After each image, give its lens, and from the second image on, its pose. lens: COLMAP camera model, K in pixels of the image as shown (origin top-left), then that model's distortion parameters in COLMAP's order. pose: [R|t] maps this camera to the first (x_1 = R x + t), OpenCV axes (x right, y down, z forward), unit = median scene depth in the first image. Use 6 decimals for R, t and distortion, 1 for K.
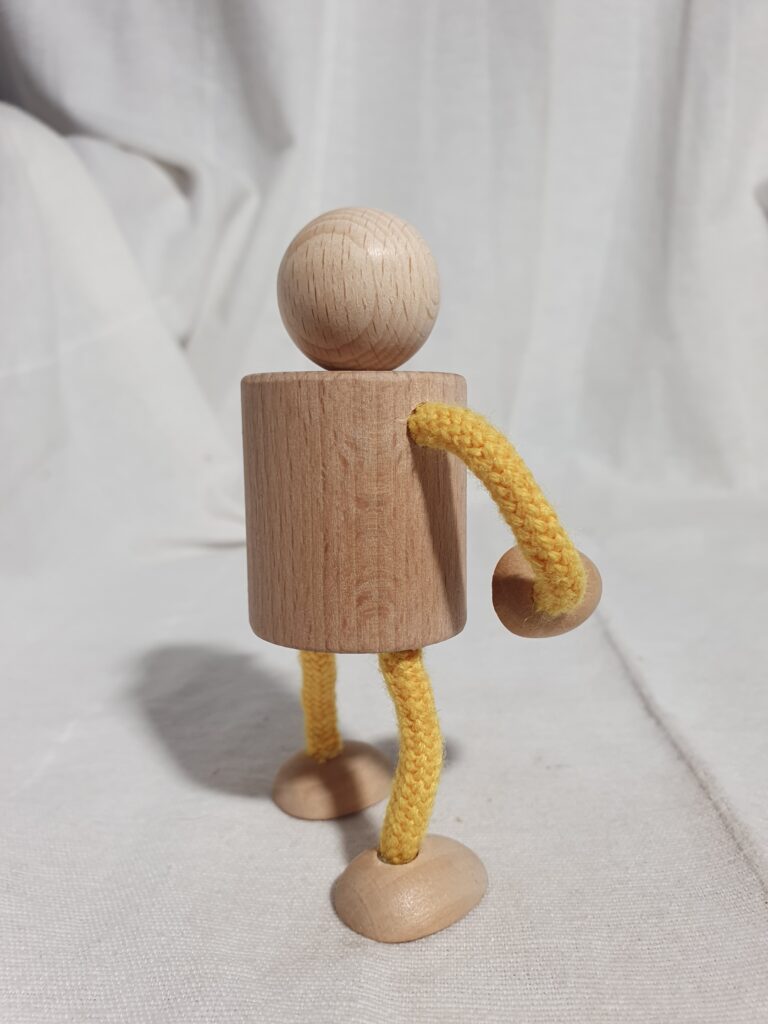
lens RADIAL K [[836.1, 0, 379.8], [0, 836.1, 489.3], [0, 0, 1]] dist [-0.000749, 0.005350]
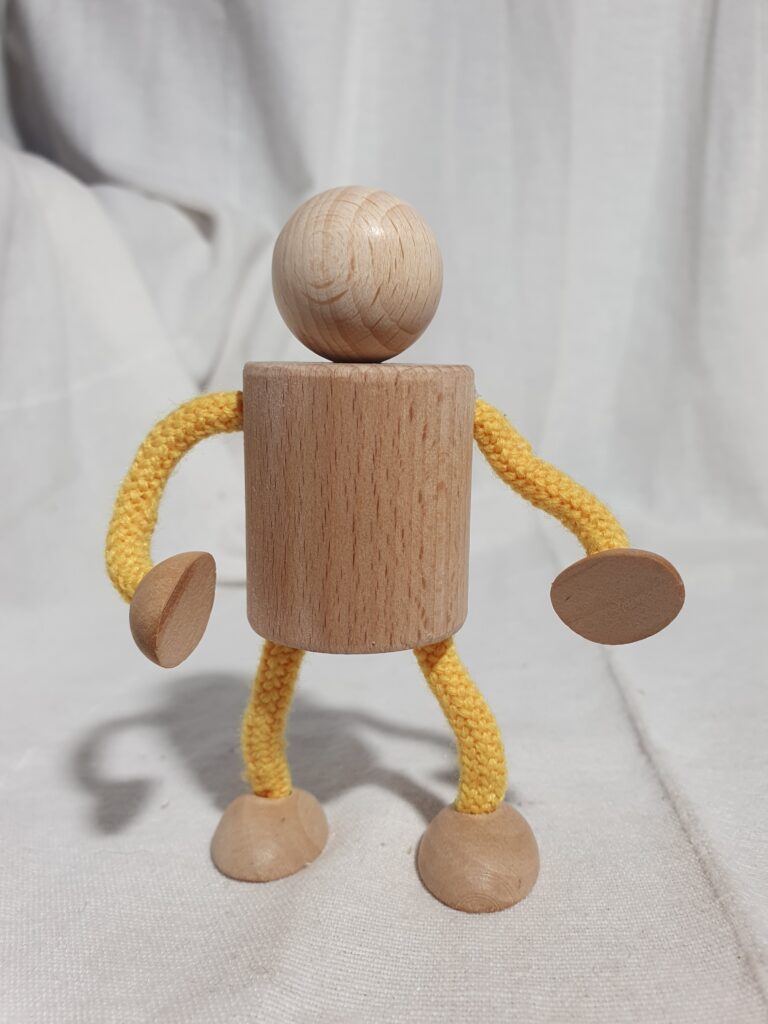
lens RADIAL K [[836.1, 0, 379.8], [0, 836.1, 489.3], [0, 0, 1]] dist [-0.000749, 0.005350]
pose [[0.997676, -0.004154, -0.068013, 0.154063], [-0.000541, 0.997626, -0.068865, 0.072982], [0.068138, 0.068742, 0.995305, 0.084479]]
